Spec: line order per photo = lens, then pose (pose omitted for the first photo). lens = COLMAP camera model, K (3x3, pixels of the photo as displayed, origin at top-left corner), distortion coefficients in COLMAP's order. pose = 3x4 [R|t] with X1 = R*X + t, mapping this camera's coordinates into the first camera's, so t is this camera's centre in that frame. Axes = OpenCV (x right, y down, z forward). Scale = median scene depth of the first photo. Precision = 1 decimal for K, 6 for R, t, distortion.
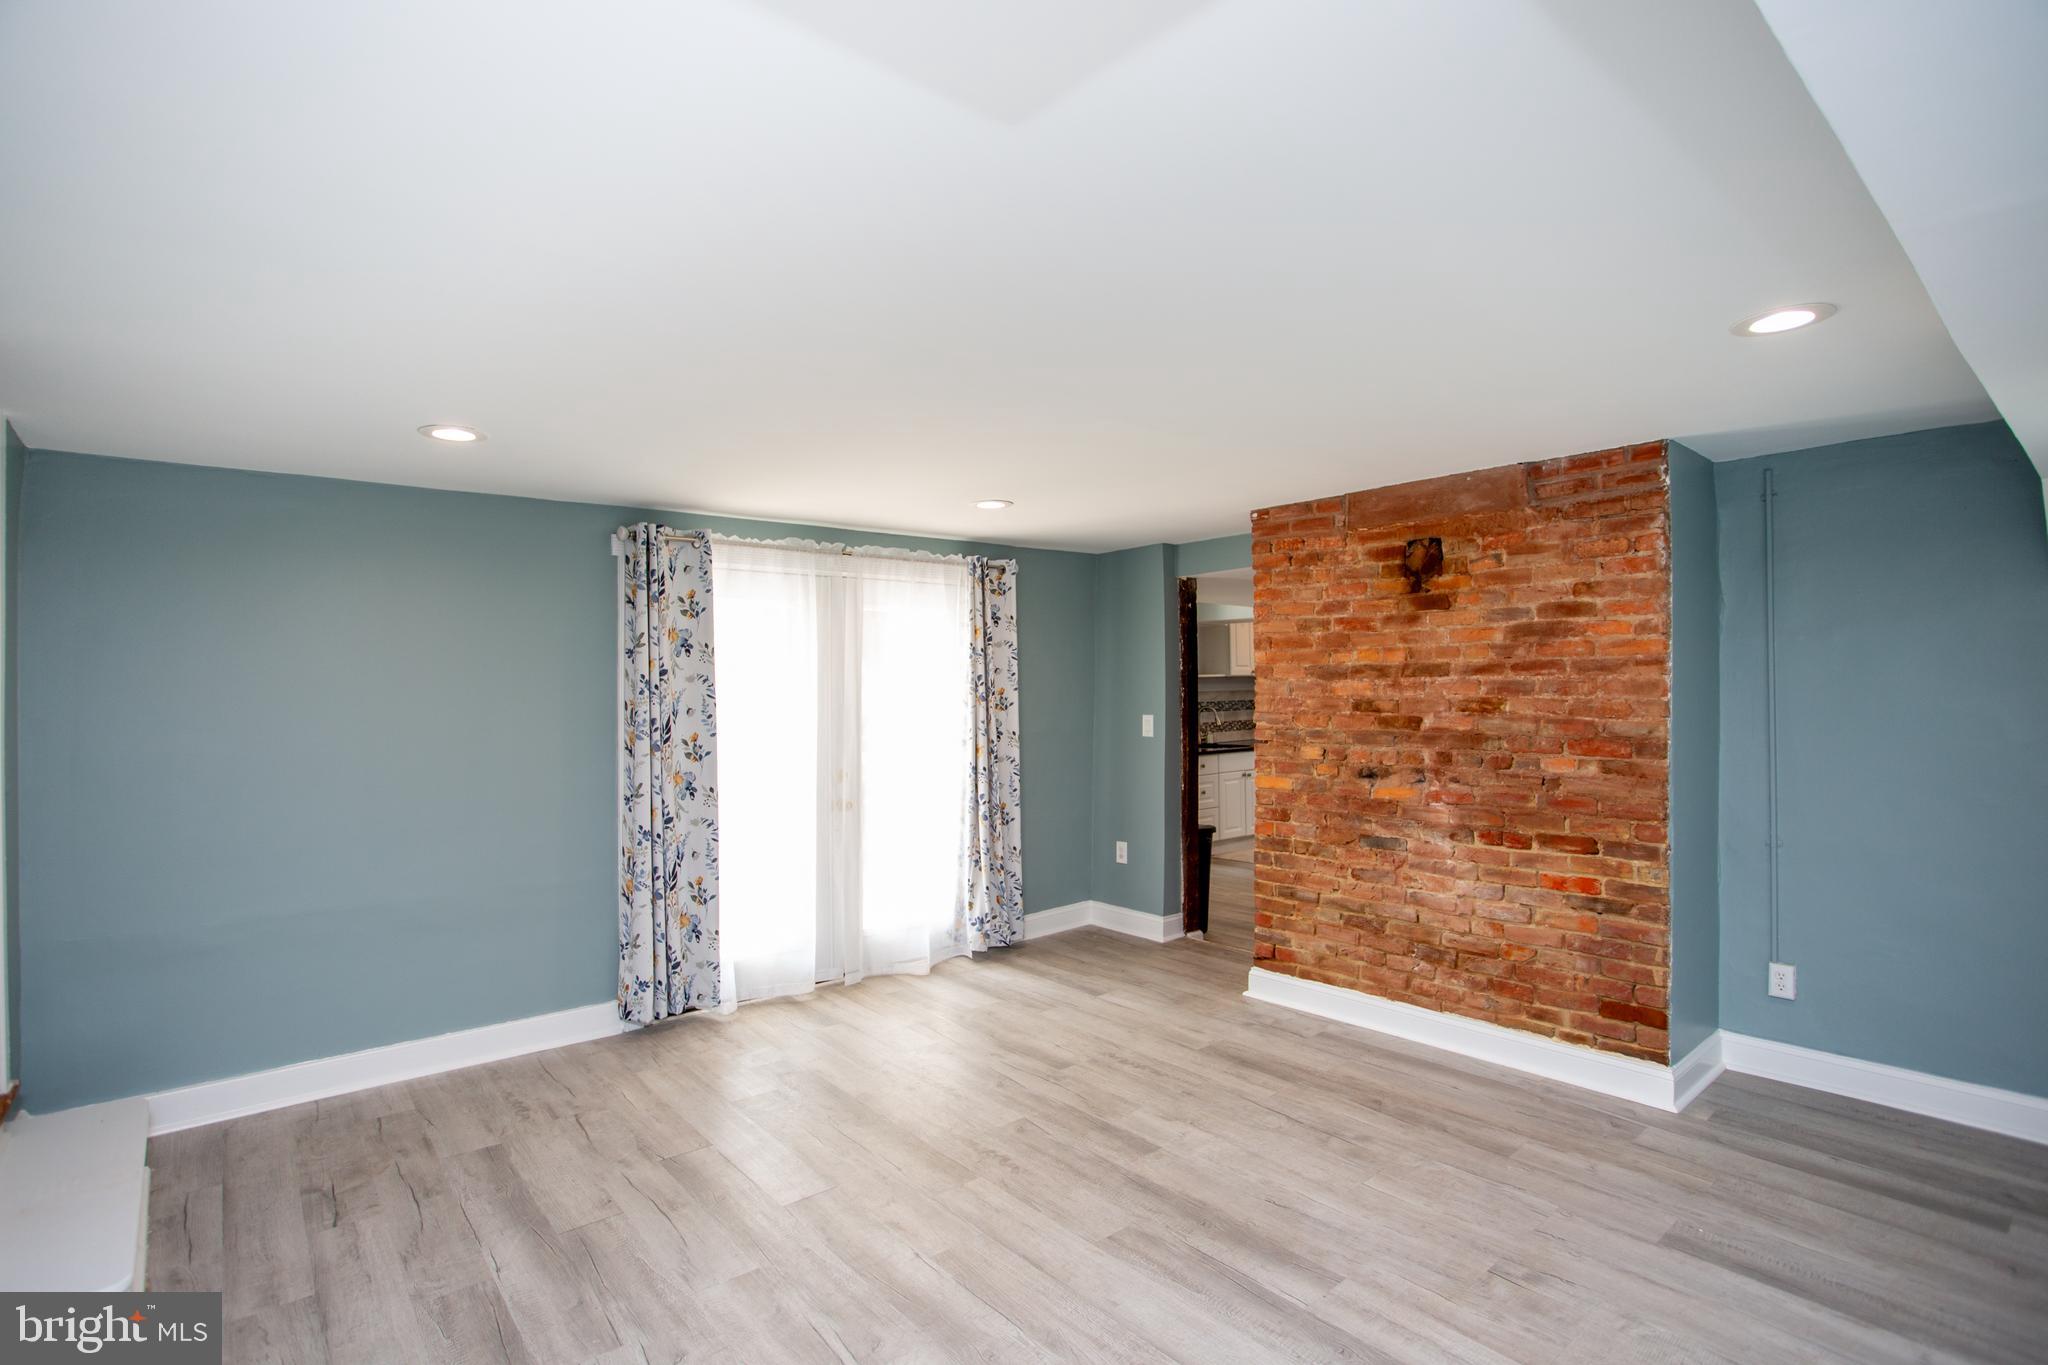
lens RADIAL K [[991.2, 0, 1025.5], [0, 991.2, 686.2], [0, 0, 1]] dist [-0.015907, 0.002751]
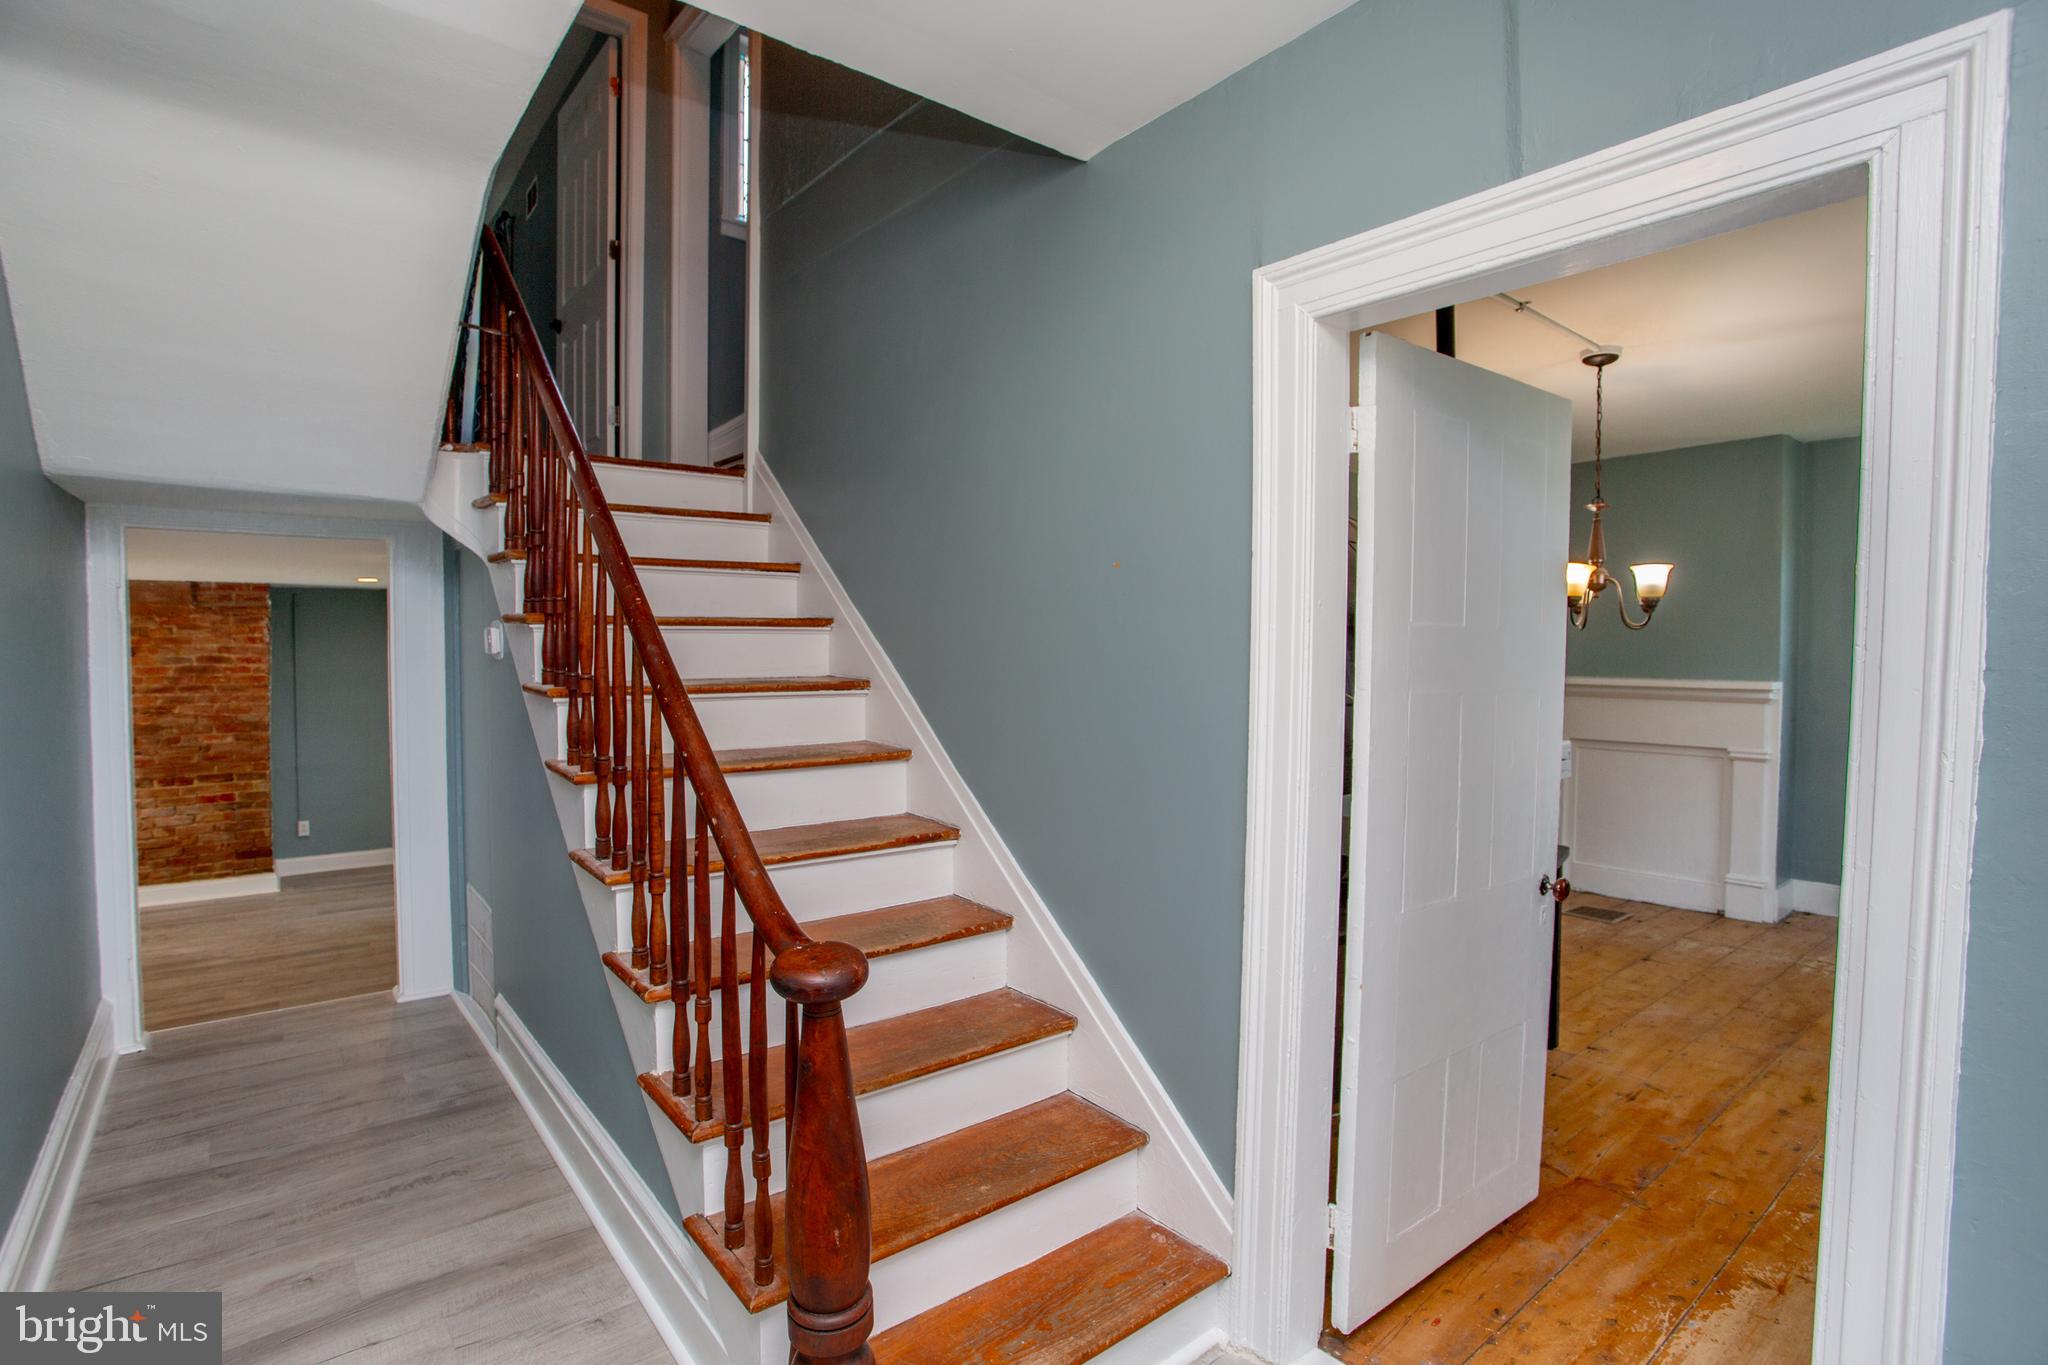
lens RADIAL K [[991.2, 0, 1024.1], [0, 991.2, 682.2], [0, 0, 1]] dist [-0.015907, 0.002751]
pose [[0.043190, -0.025324, 0.998746, -1.342816], [-0.006527, 0.999650, 0.025629, -0.093641], [-0.999046, -0.007626, 0.043010, -0.701131]]
